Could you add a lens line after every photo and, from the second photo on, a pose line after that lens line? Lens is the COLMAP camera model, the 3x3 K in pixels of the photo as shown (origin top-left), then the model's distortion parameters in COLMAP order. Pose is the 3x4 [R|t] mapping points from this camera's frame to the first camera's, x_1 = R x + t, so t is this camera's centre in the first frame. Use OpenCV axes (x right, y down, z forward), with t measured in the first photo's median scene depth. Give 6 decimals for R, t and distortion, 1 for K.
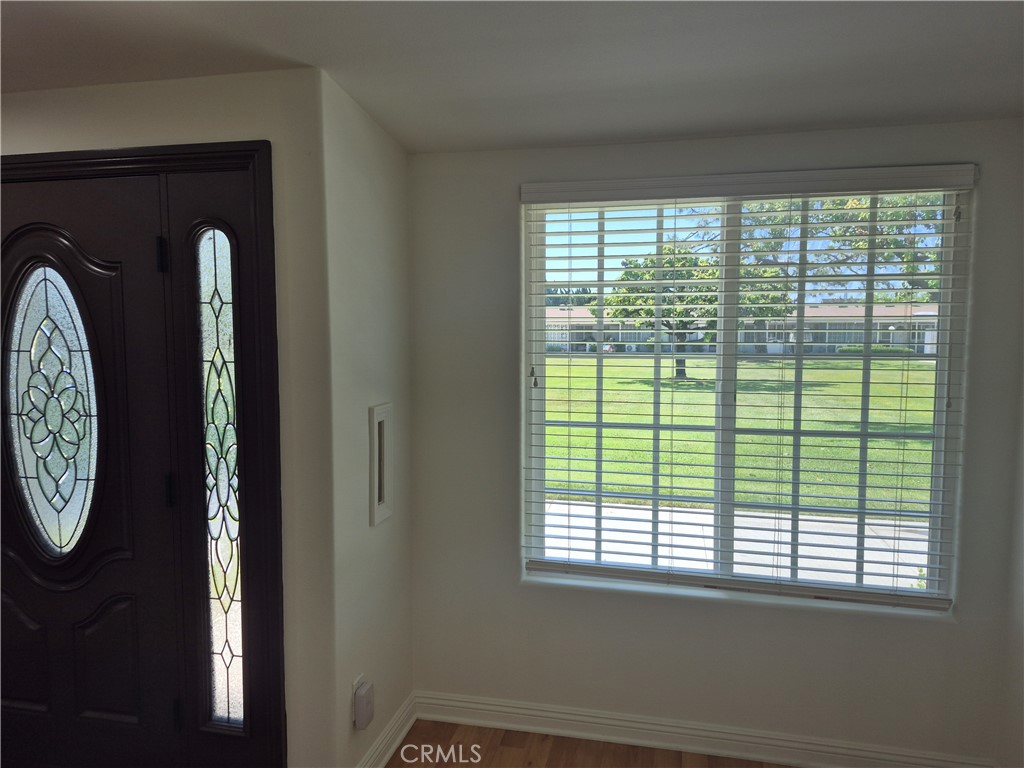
lens RADIAL K [[694.0, 0, 512.0], [0, 694.0, 384.0], [0, 0, 1]] dist [0.073720, -0.116340]
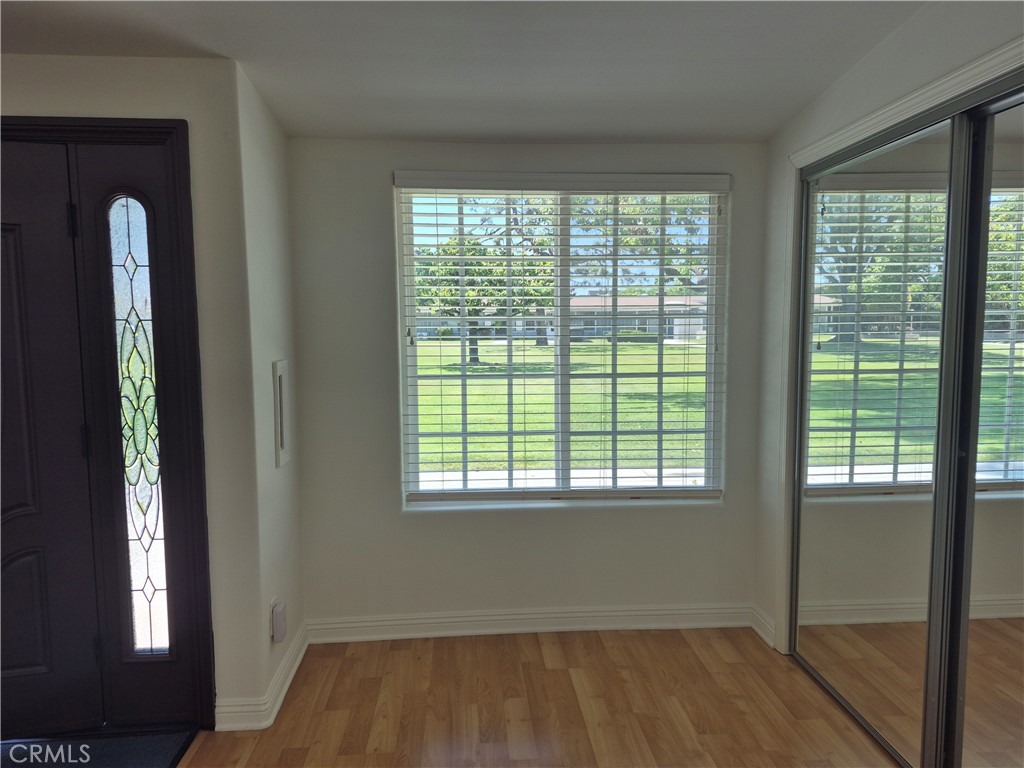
lens RADIAL K [[694.0, 0, 512.0], [0, 694.0, 384.0], [0, 0, 1]] dist [0.073720, -0.116340]
pose [[0.954077, -0.034391, 0.297581, -0.173374], [0.030373, 0.999374, 0.018119, 0.060319], [-0.298017, -0.008248, 0.954525, -0.195802]]
